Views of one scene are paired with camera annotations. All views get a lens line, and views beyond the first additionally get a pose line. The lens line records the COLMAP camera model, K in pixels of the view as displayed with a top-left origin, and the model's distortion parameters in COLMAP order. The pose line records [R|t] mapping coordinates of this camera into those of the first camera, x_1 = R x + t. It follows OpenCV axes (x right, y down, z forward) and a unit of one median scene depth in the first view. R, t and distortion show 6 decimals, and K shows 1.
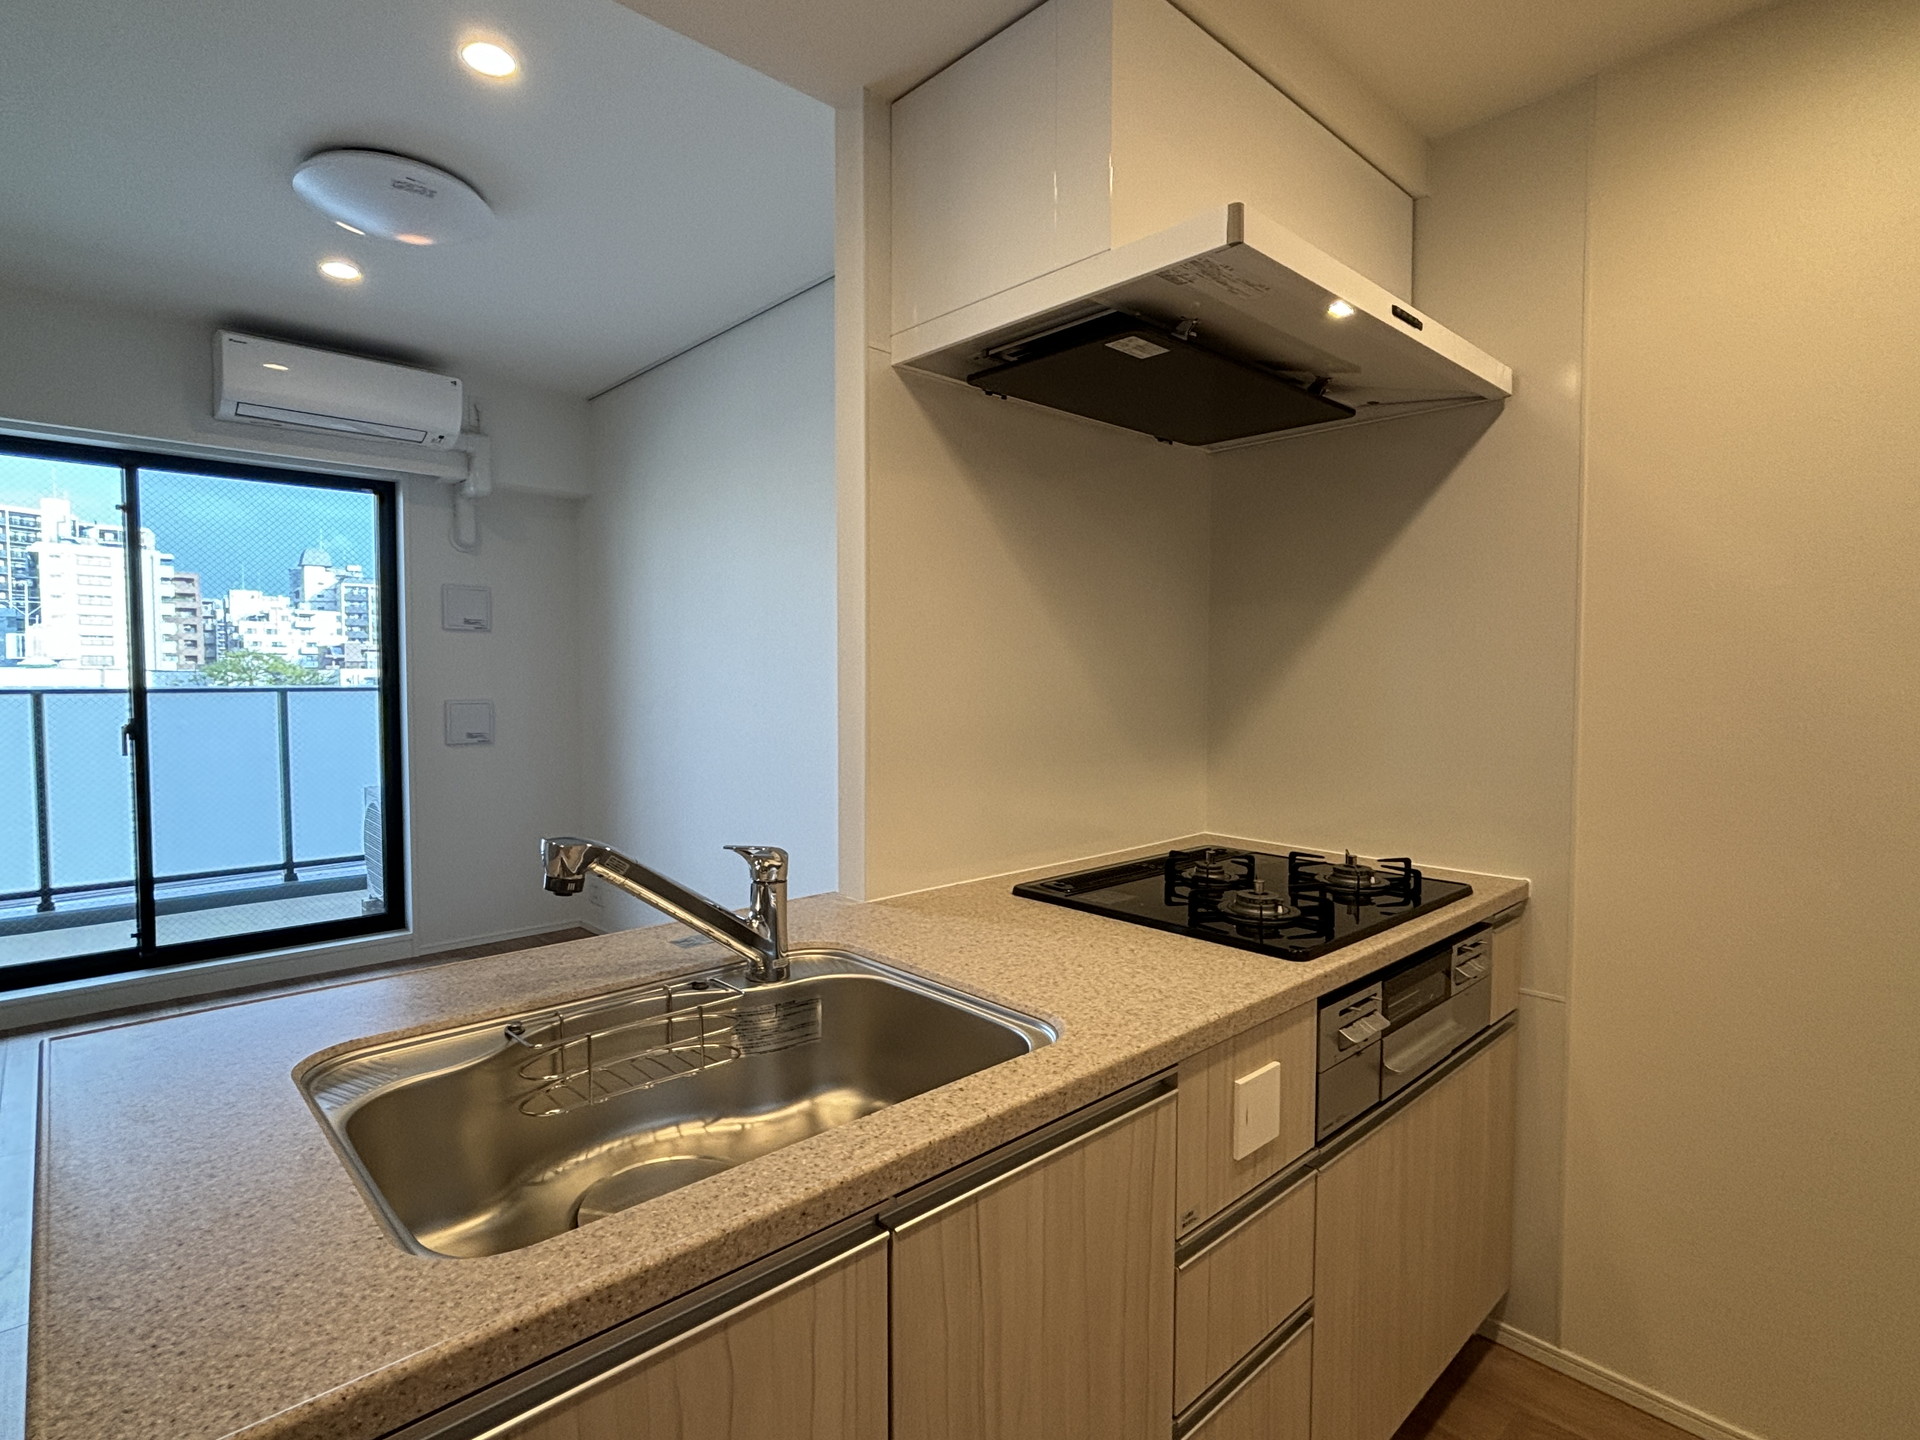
lens RADIAL K [[977.1, 0, 950.3], [0, 977.1, 721.9], [0, 0, 1]] dist [-0.001334, -0.000275]
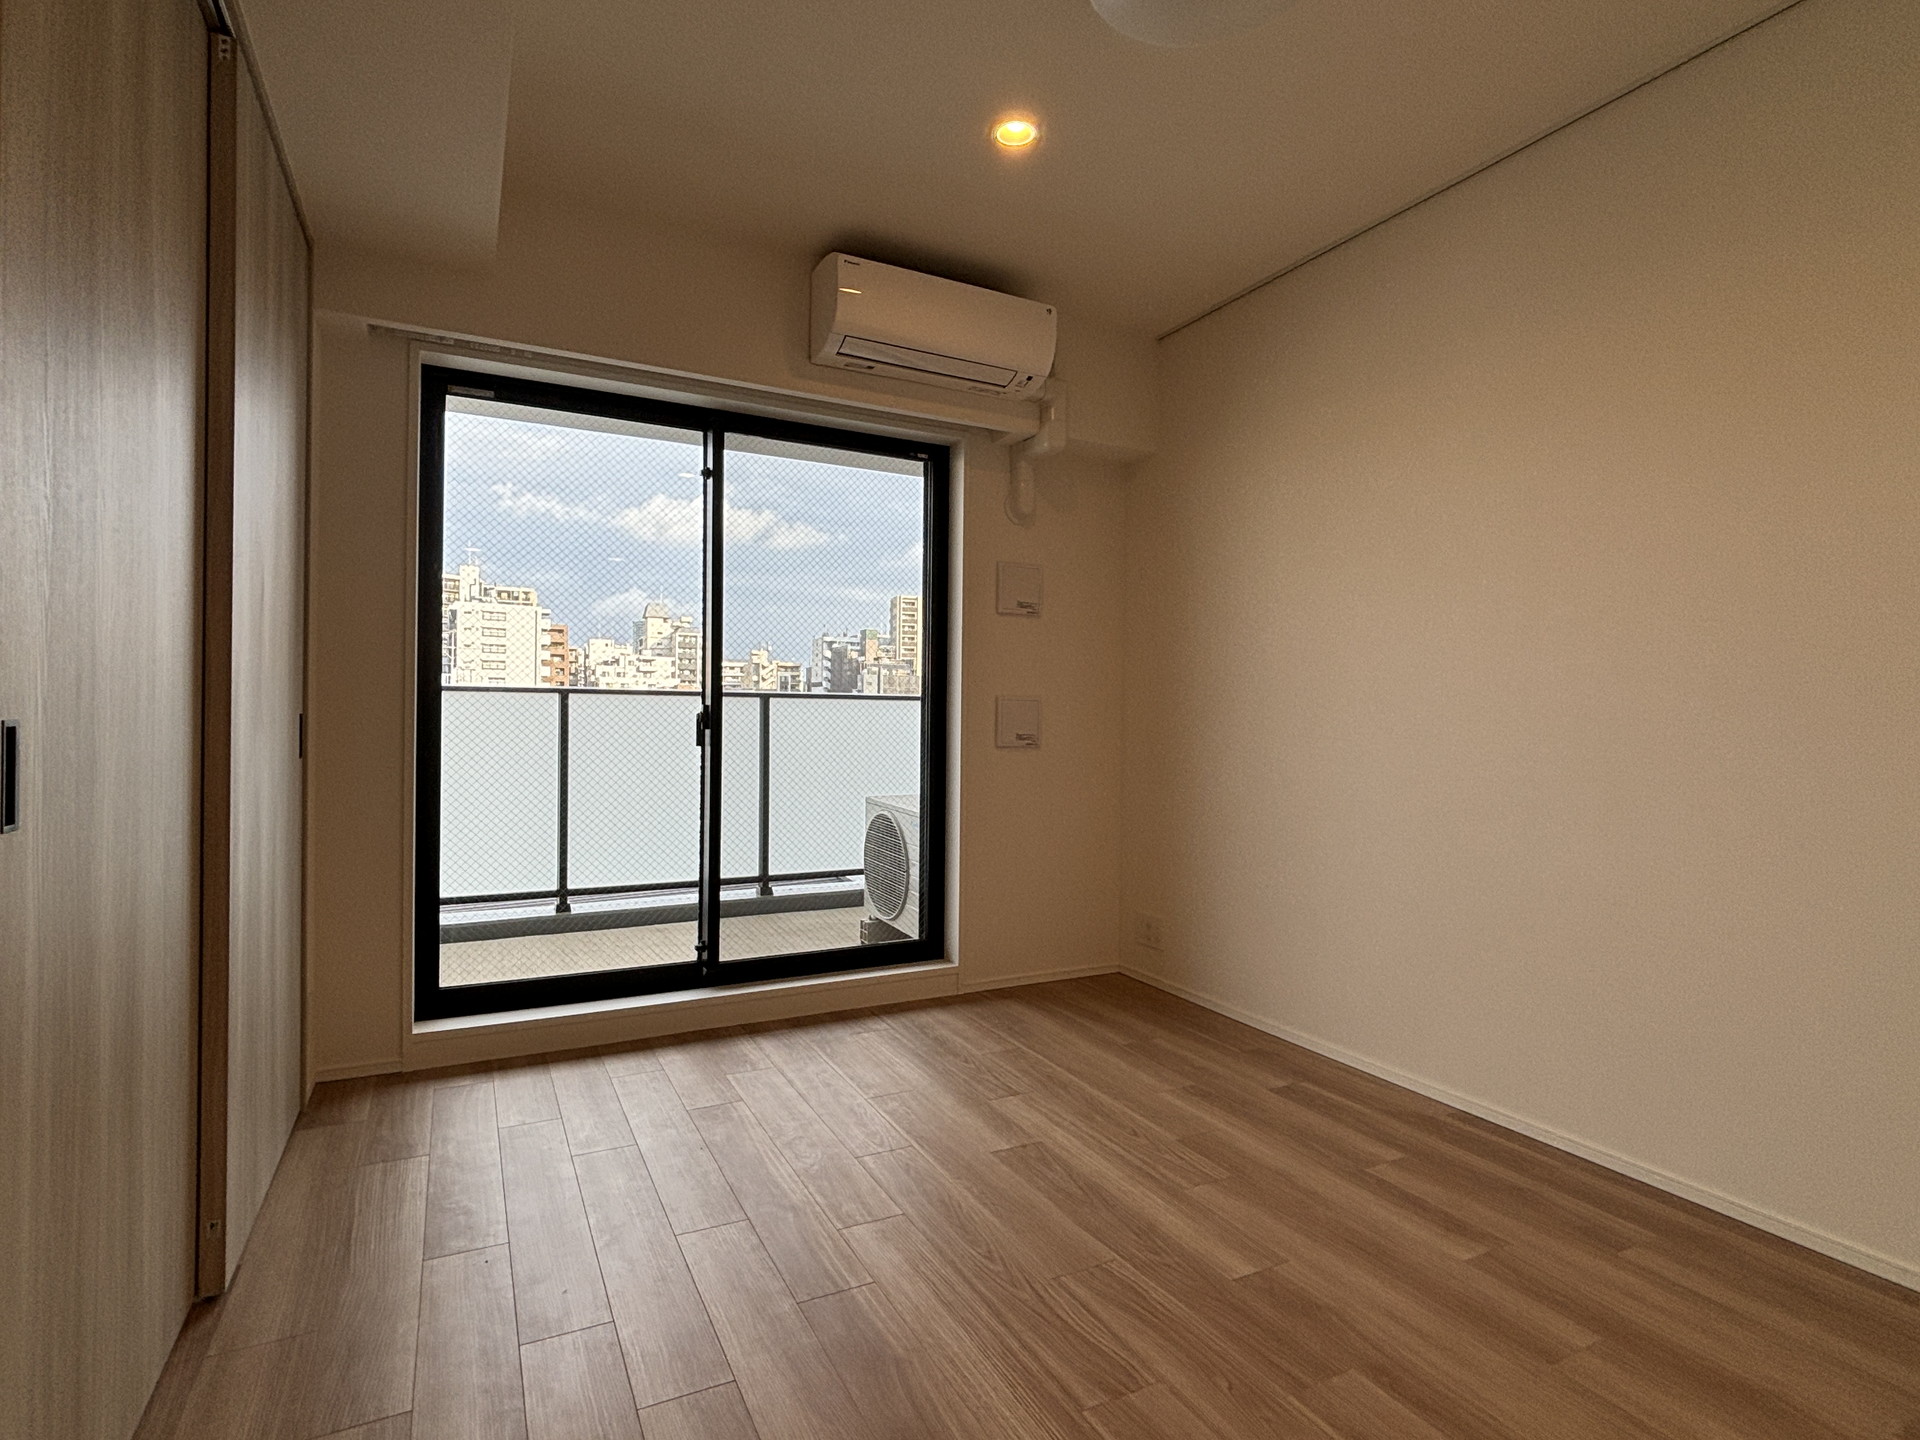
lens RADIAL K [[977.1, 0, 972.9], [0, 977.1, 726.9], [0, 0, 1]] dist [-0.001334, -0.000275]
pose [[0.965772, 0.013032, -0.259065, -0.362312], [-0.022716, 0.999149, -0.034423, 0.041556], [0.258396, 0.039130, 0.965246, 0.191453]]
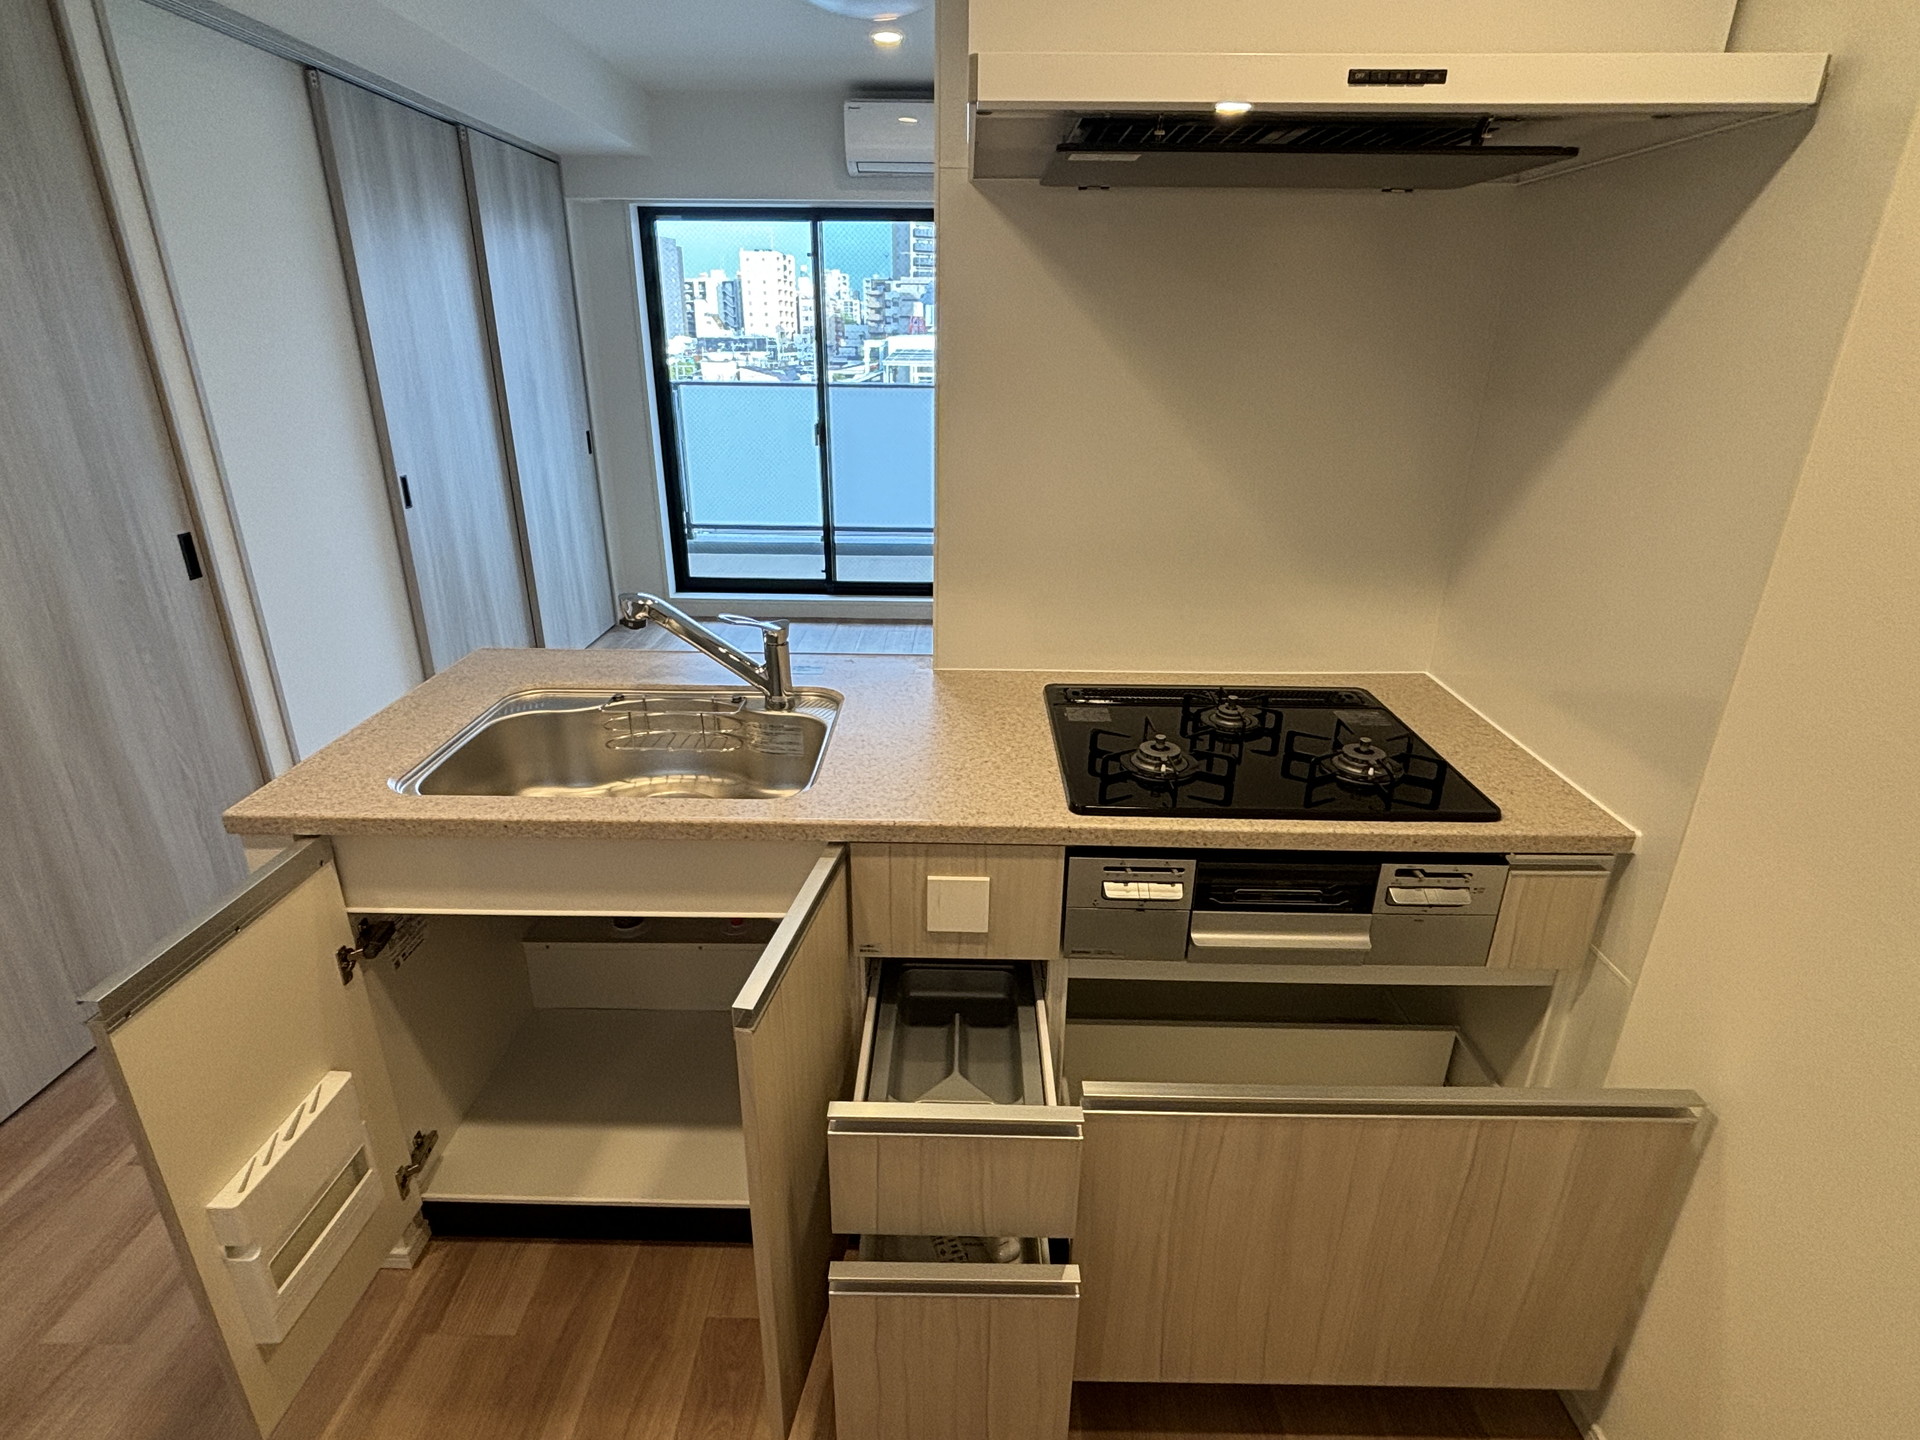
lens RADIAL K [[977.1, 0, 953.7], [0, 977.1, 721.6], [0, 0, 1]] dist [-0.001334, -0.000275]
pose [[0.723991, 0.260130, -0.638881, 0.321733], [-0.040652, 0.940651, 0.336932, -0.073833], [0.688610, -0.217964, 0.691598, 0.059207]]
